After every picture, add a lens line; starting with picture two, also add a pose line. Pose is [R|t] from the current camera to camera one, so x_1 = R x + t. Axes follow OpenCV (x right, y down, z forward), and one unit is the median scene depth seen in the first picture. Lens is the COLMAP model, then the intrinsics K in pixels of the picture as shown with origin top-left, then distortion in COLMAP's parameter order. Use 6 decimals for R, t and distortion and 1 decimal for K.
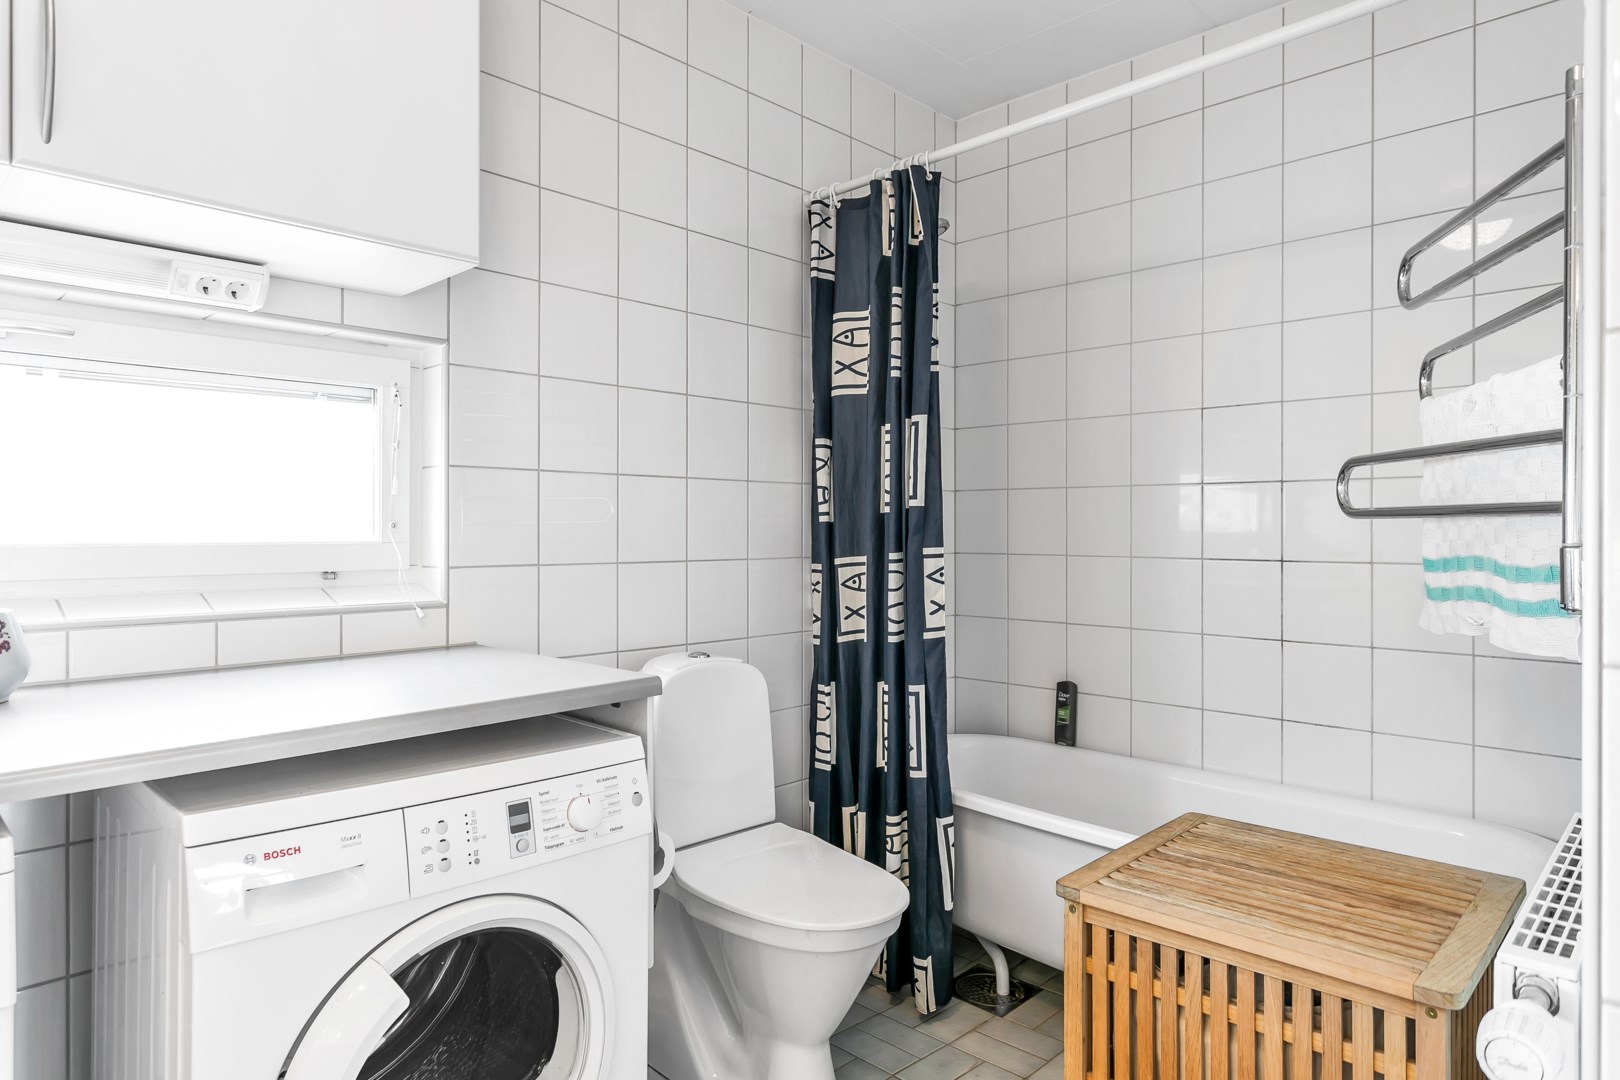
lens RADIAL K [[961.0, 0, 797.5], [0, 961.0, 534.4], [0, 0, 1]] dist [0.002099, 0.001126]
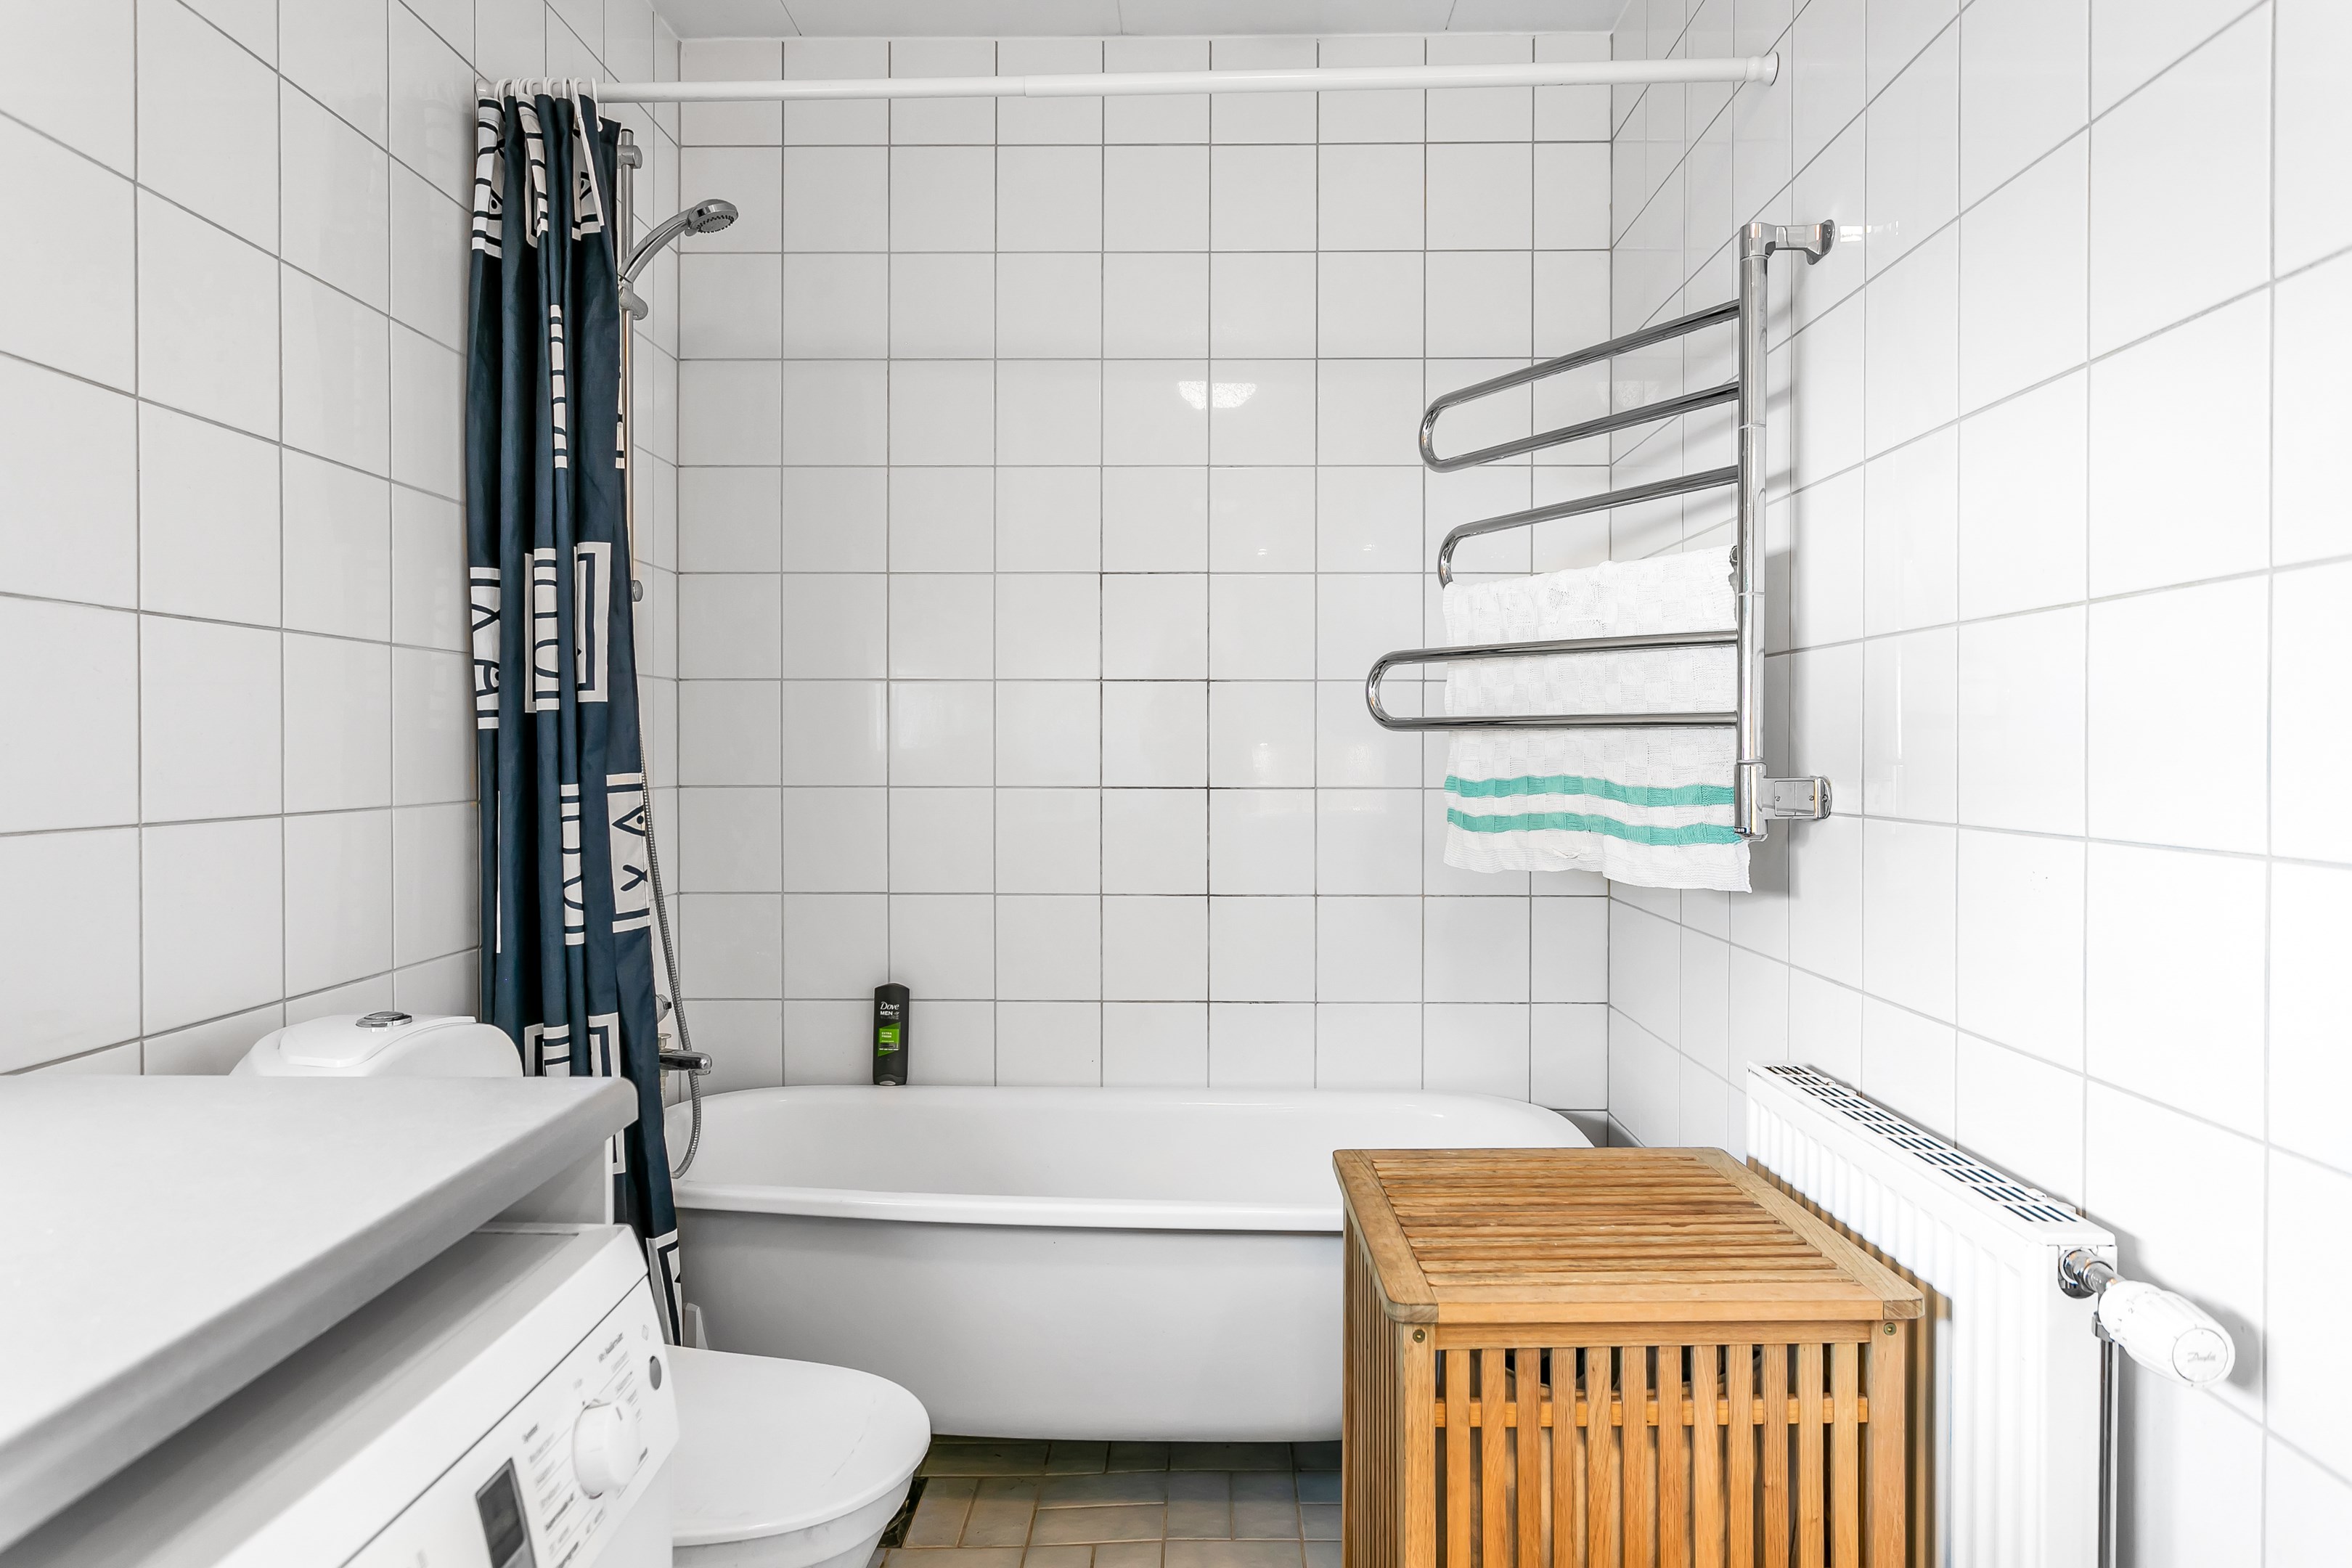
lens RADIAL K [[1380.2, 0, 1210.7], [0, 1380.2, 767.4], [0, 0, 1]] dist [-0.026785, 0.002403]
pose [[0.718731, -0.009428, 0.695225, -0.301680], [0.003372, 0.999944, 0.010075, 0.001408], [-0.695280, -0.004897, 0.718722, 0.299914]]
